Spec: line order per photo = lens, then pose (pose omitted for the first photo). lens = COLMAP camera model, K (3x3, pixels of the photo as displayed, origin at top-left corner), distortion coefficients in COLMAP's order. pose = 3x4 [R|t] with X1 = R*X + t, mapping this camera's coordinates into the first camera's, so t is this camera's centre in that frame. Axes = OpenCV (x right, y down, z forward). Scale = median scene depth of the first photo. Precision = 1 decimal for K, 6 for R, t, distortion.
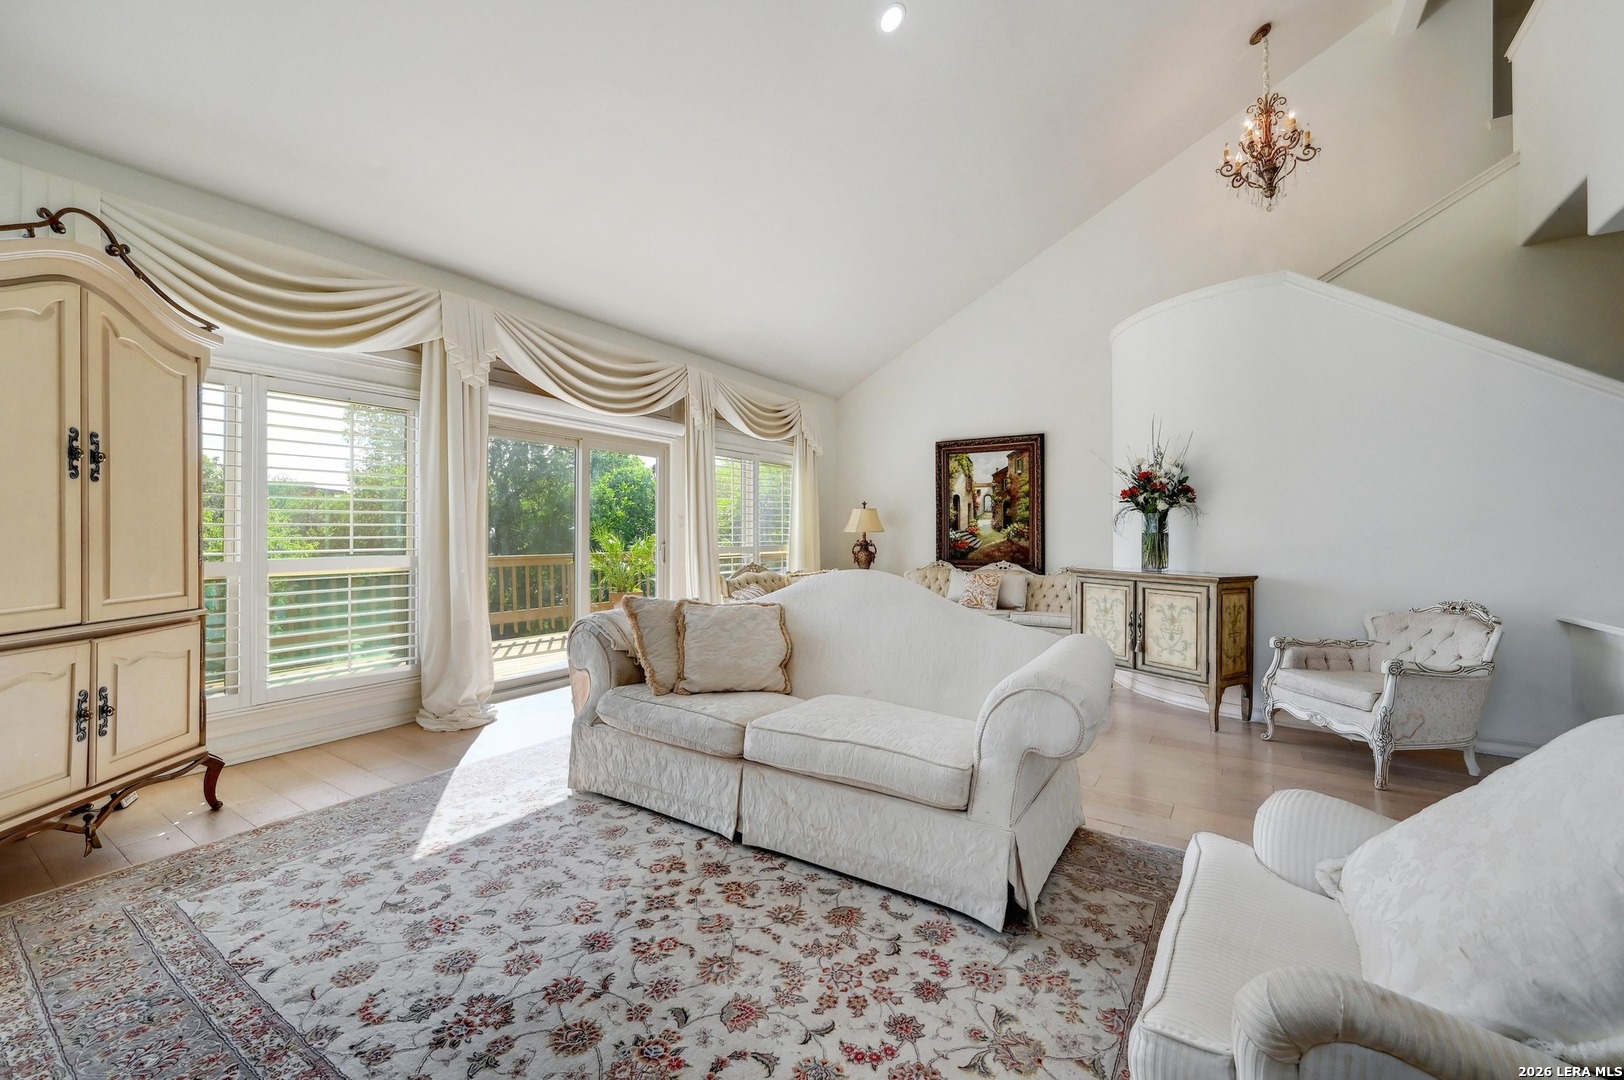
lens RADIAL K [[644.2, 0, 811.3], [0, 644.2, 533.4], [0, 0, 1]] dist [-0.000410, 0.001370]
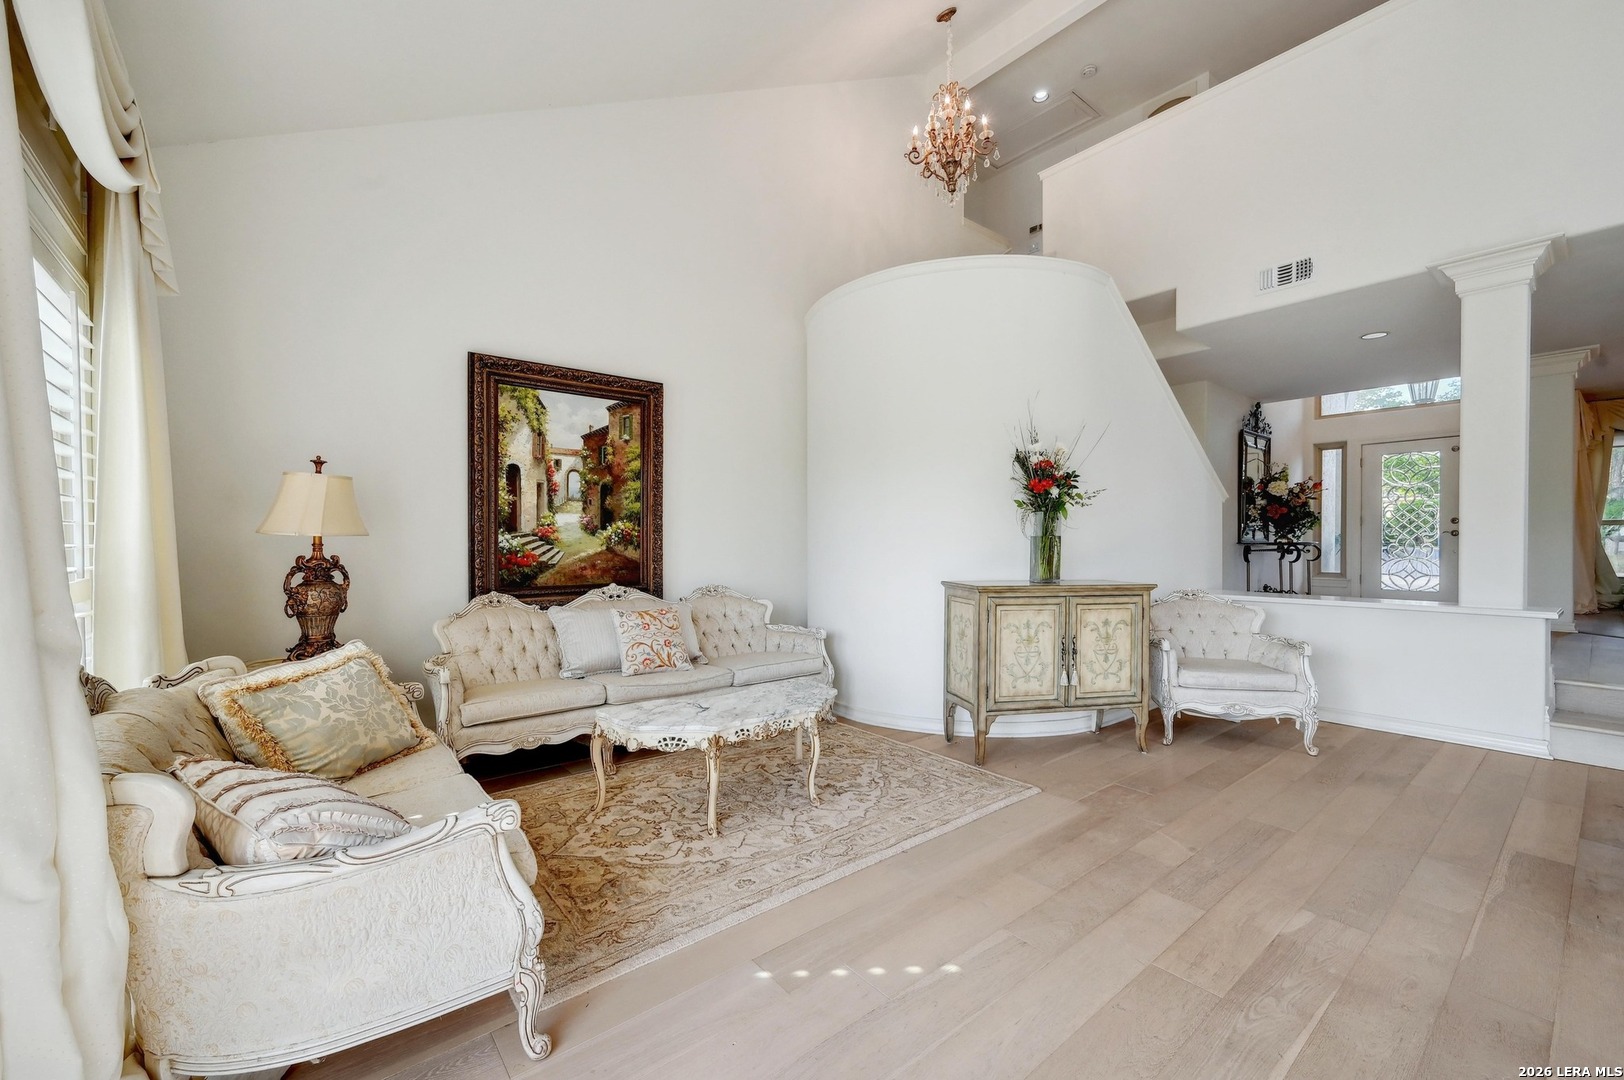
lens RADIAL K [[644.2, 0, 807.7], [0, 644.2, 541.9], [0, 0, 1]] dist [-0.000410, 0.001370]
pose [[0.296478, -0.007871, 0.955007, -0.208023], [0.002853, 0.999969, 0.007356, -0.000203], [-0.955036, 0.000544, 0.296491, 0.635428]]
